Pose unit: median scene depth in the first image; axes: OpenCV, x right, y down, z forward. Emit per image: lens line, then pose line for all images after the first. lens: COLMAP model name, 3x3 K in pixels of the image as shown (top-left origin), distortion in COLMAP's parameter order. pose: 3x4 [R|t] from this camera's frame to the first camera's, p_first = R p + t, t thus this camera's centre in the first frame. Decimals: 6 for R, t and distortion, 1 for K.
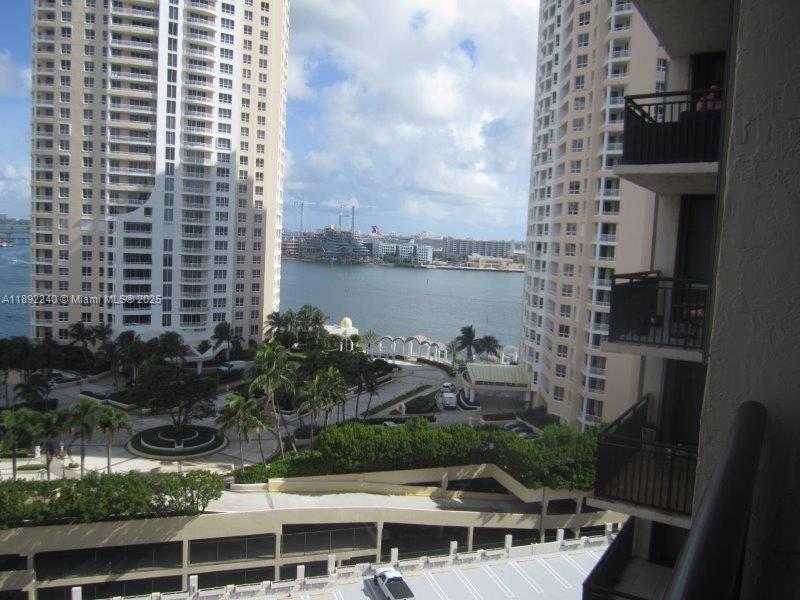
lens RADIAL K [[657.6, 0, 401.4], [0, 657.6, 297.6], [0, 0, 1]] dist [-0.043566, -0.006788]
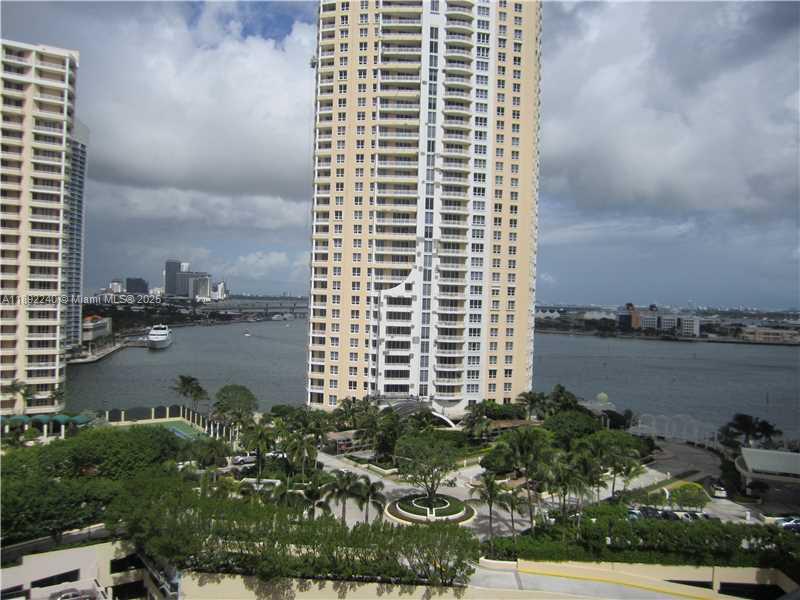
lens RADIAL K [[662.7, 0, 403.8], [0, 662.7, 303.5], [0, 0, 1]] dist [-0.059844, 0.021772]
pose [[0.930347, -0.020108, -0.366129, -0.075825], [-0.019692, 0.994315, -0.104645, 1.558207], [0.366152, 0.104566, 0.924662, 0.156359]]
